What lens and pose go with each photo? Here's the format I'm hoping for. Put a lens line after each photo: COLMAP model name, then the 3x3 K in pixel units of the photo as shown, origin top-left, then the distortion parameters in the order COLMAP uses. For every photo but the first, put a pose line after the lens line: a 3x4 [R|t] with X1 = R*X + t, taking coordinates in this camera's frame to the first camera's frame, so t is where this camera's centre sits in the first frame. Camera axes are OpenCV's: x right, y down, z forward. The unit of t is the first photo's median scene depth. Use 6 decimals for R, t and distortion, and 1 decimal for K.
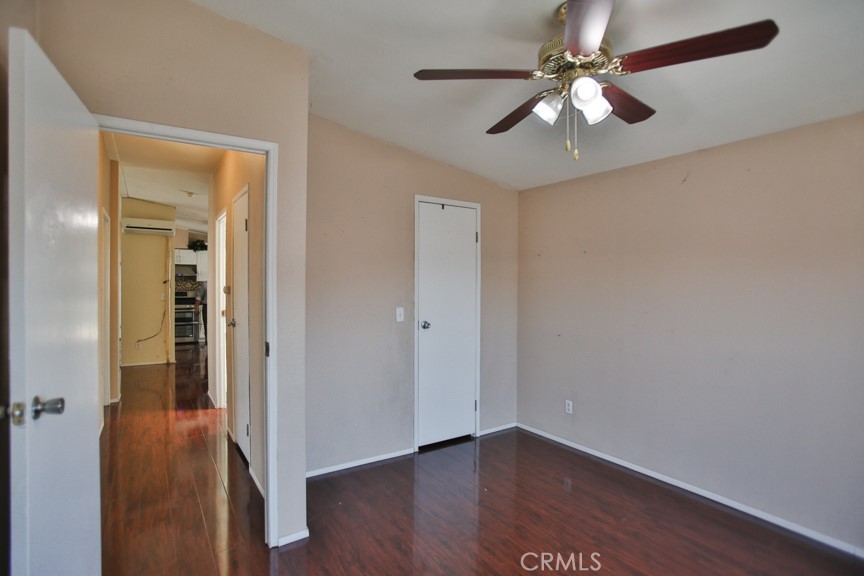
lens RADIAL K [[443.3, 0, 439.5], [0, 443.3, 285.5], [0, 0, 1]] dist [-0.060652, 0.025983]
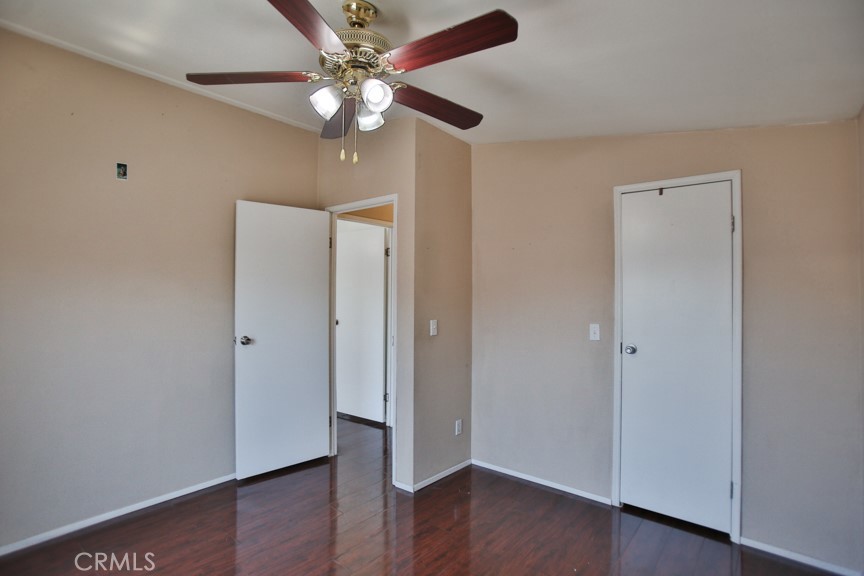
lens RADIAL K [[457.4, 0, 428.1], [0, 457.4, 292.7], [0, 0, 1]] dist [-0.001513, 0.027843]
pose [[0.279177, -0.000155, -0.960240, 0.656113], [-0.012300, 0.999917, -0.003738, -0.003123], [0.960161, 0.012854, 0.279152, 0.436016]]
